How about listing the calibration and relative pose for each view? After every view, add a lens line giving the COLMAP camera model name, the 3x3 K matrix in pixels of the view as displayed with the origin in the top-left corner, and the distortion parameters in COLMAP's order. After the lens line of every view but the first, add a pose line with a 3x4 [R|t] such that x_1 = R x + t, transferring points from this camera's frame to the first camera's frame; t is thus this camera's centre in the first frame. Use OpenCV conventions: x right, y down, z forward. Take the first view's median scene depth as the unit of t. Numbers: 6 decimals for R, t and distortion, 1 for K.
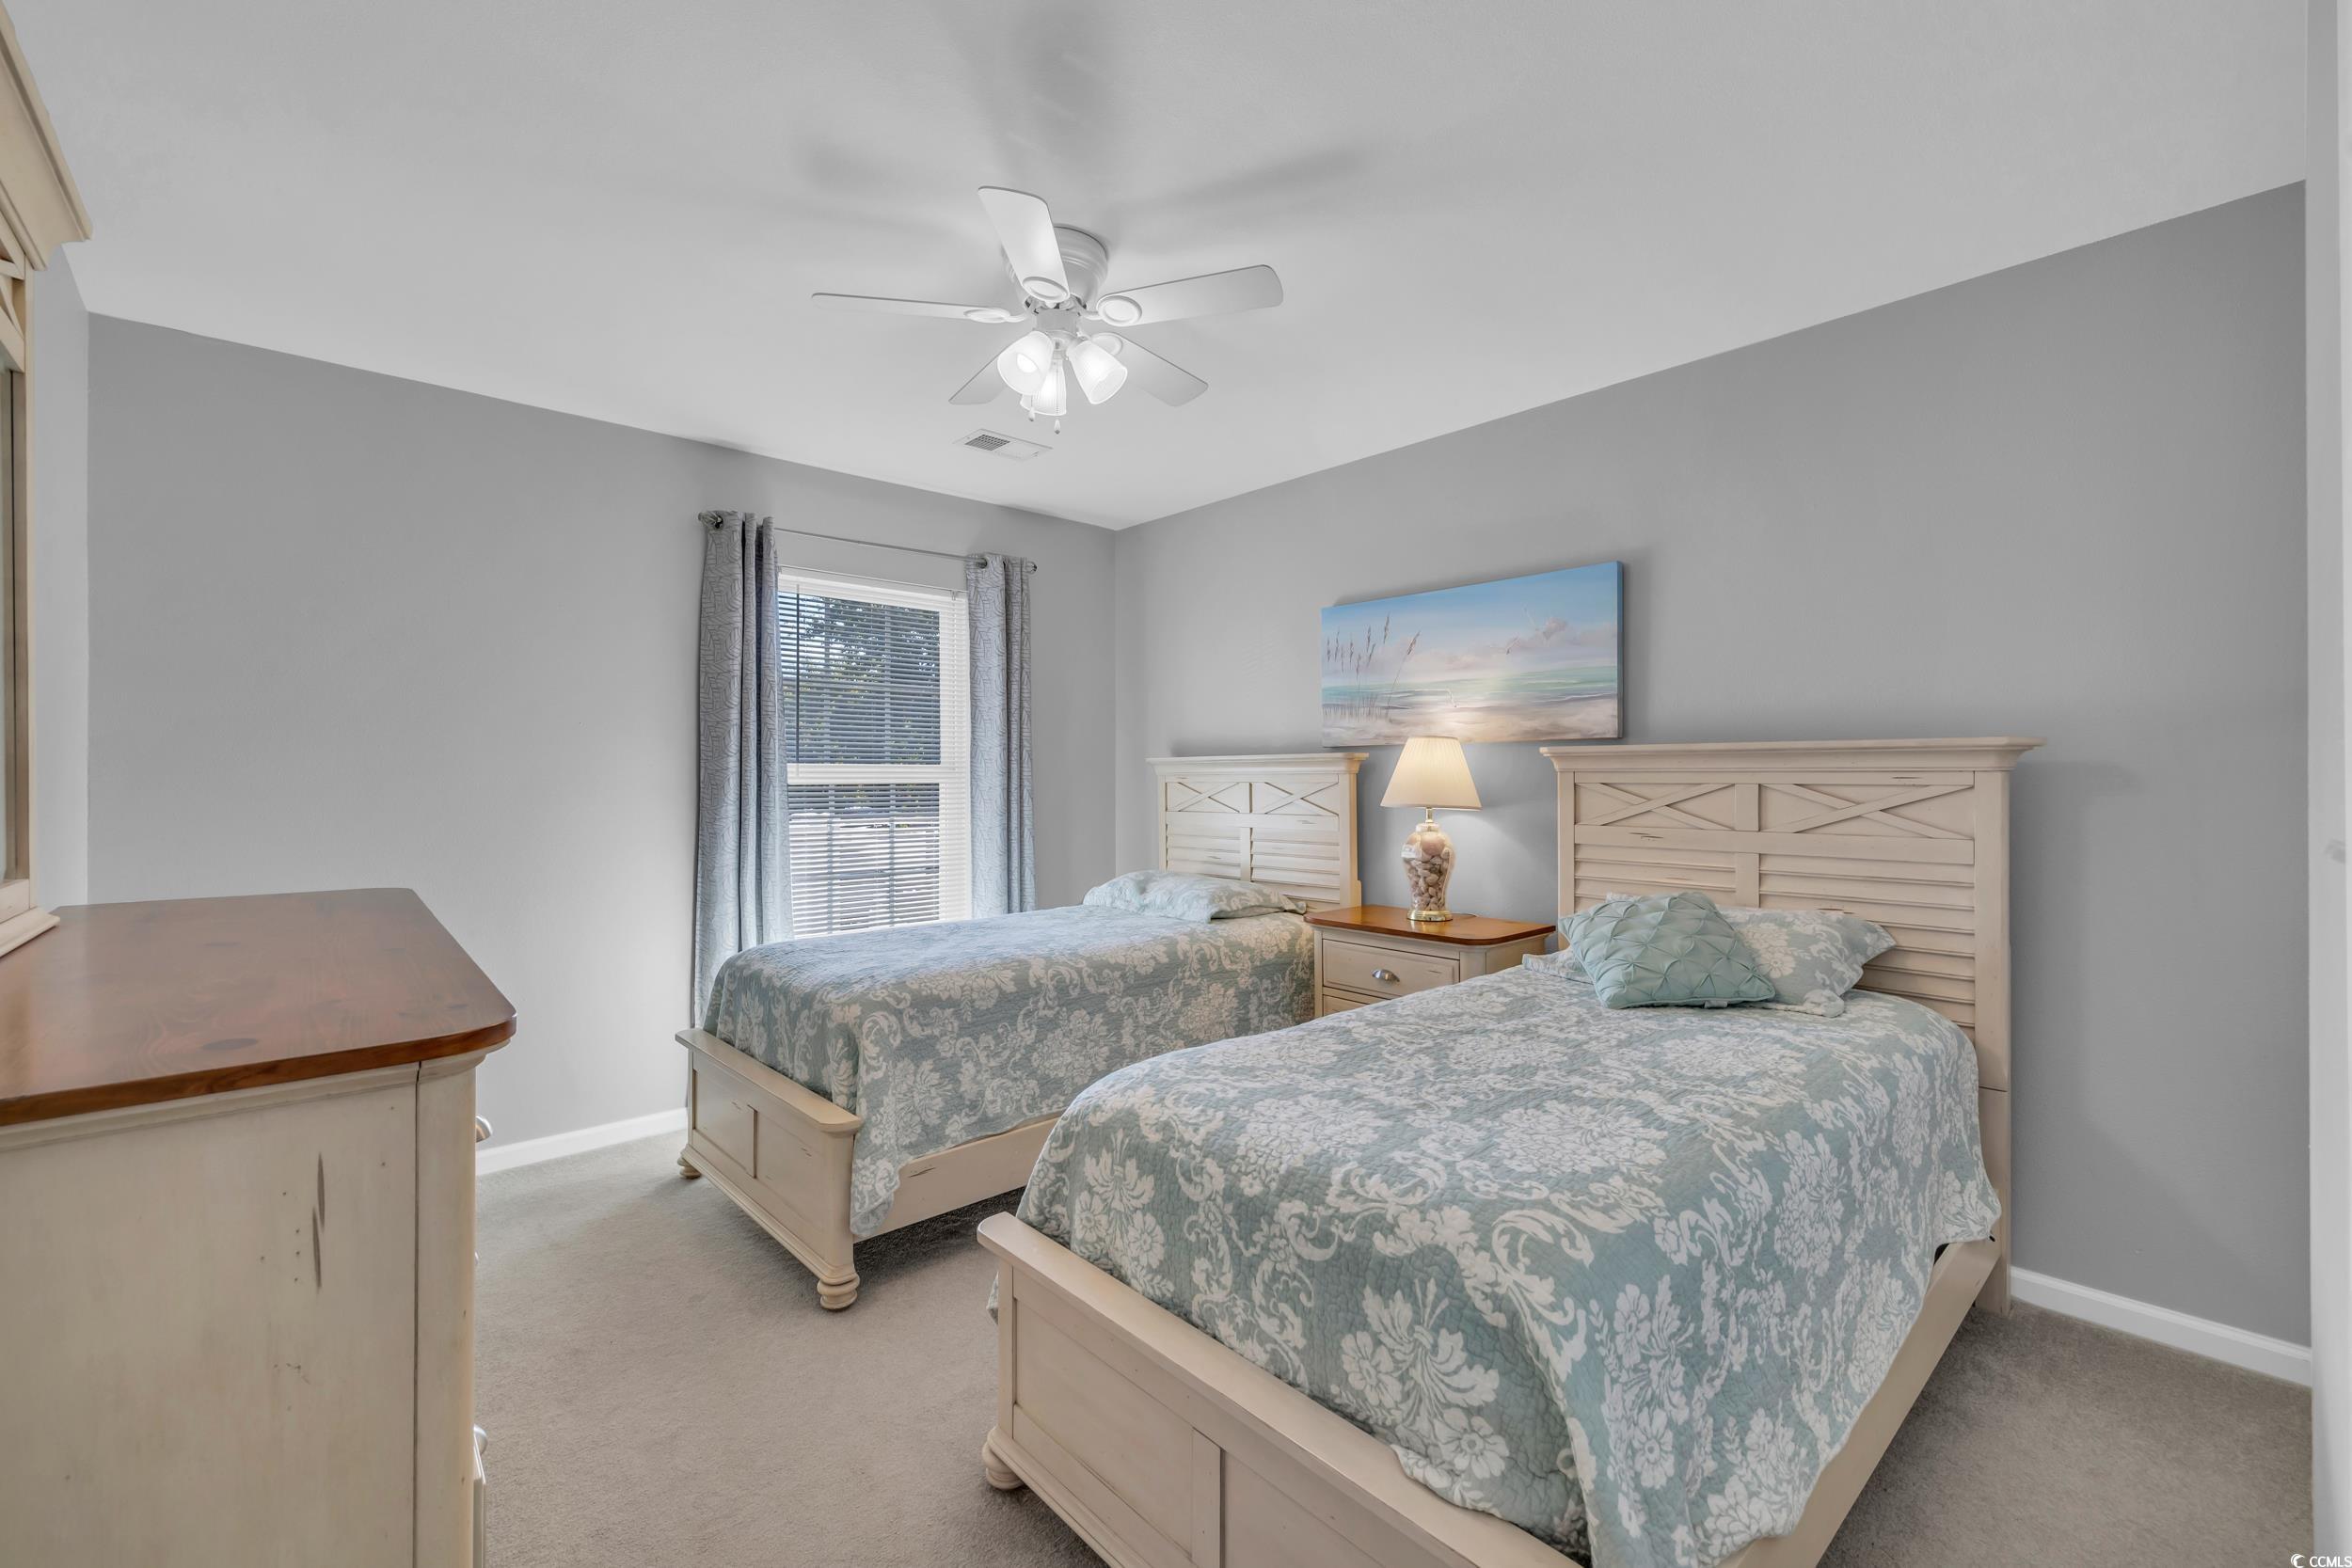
lens RADIAL K [[991.5, 0, 1185.2], [0, 991.5, 772.7], [0, 0, 1]] dist [0.001172, 0.000737]
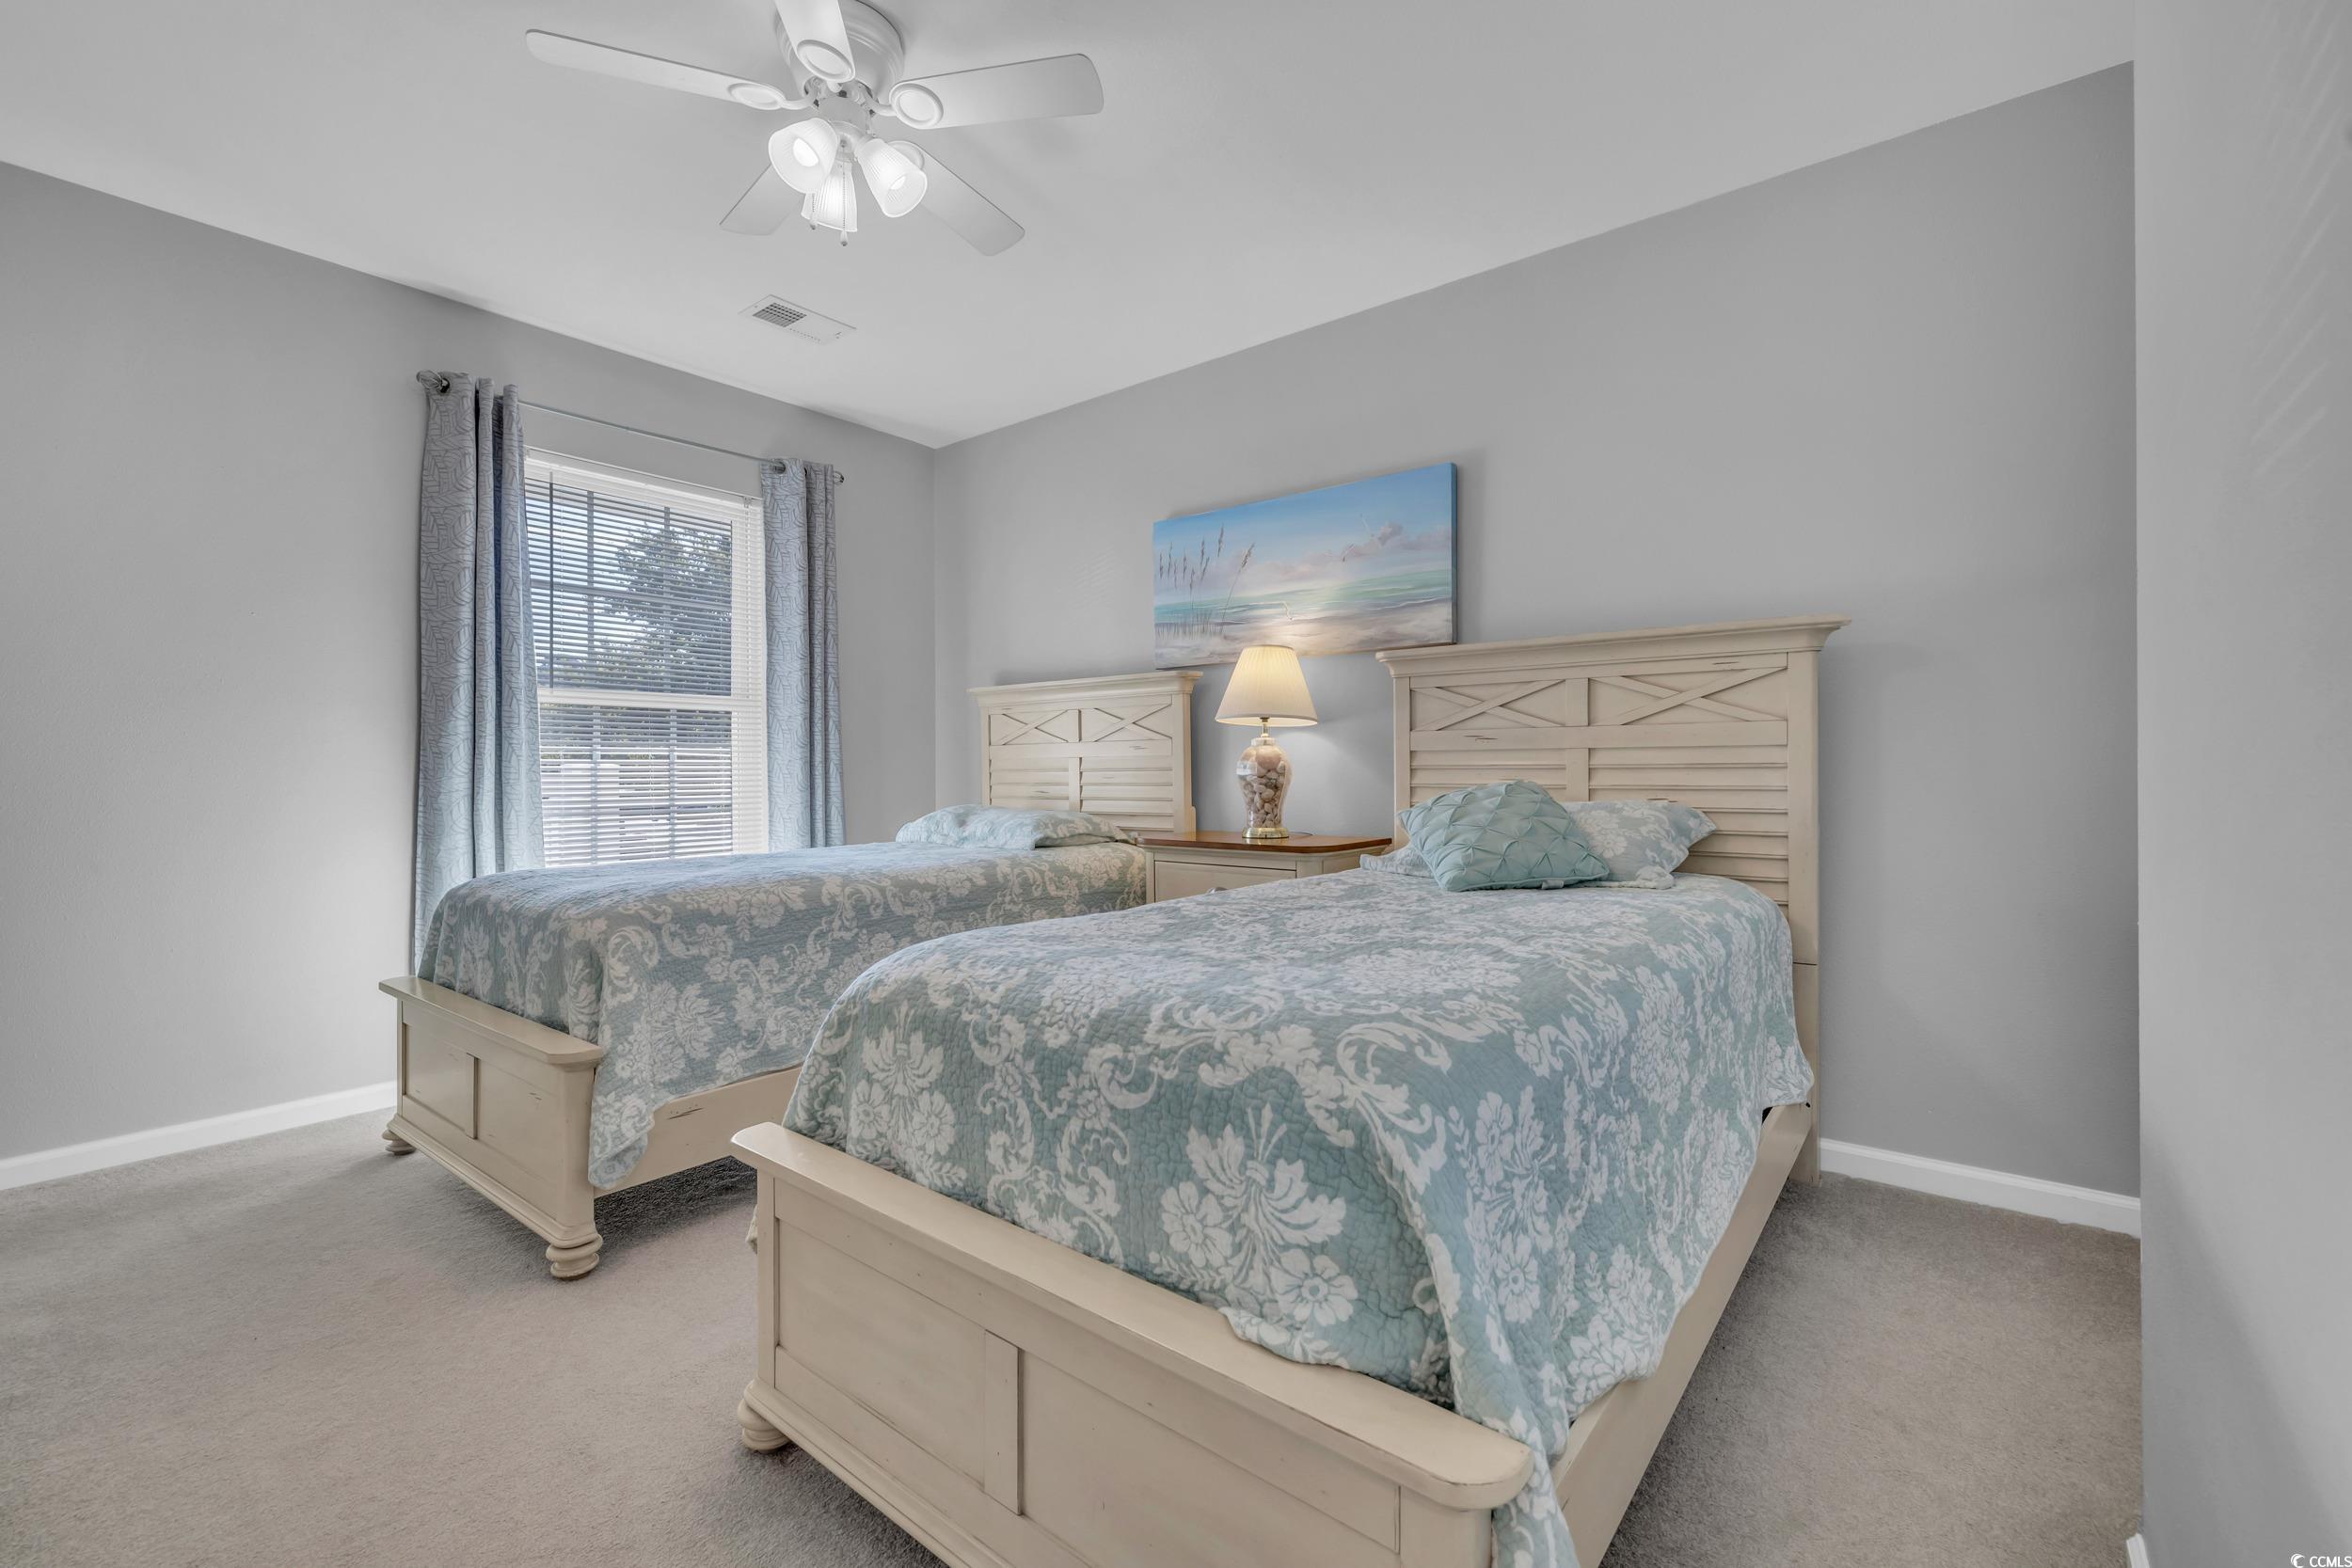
lens RADIAL K [[991.5, 0, 1186.1], [0, 991.5, 774.5], [0, 0, 1]] dist [0.001172, 0.000737]
pose [[0.987050, -0.003305, 0.160378, 0.022068], [0.002875, 0.999992, 0.002911, 0.104574], [-0.160387, -0.002413, 0.987051, 0.085810]]
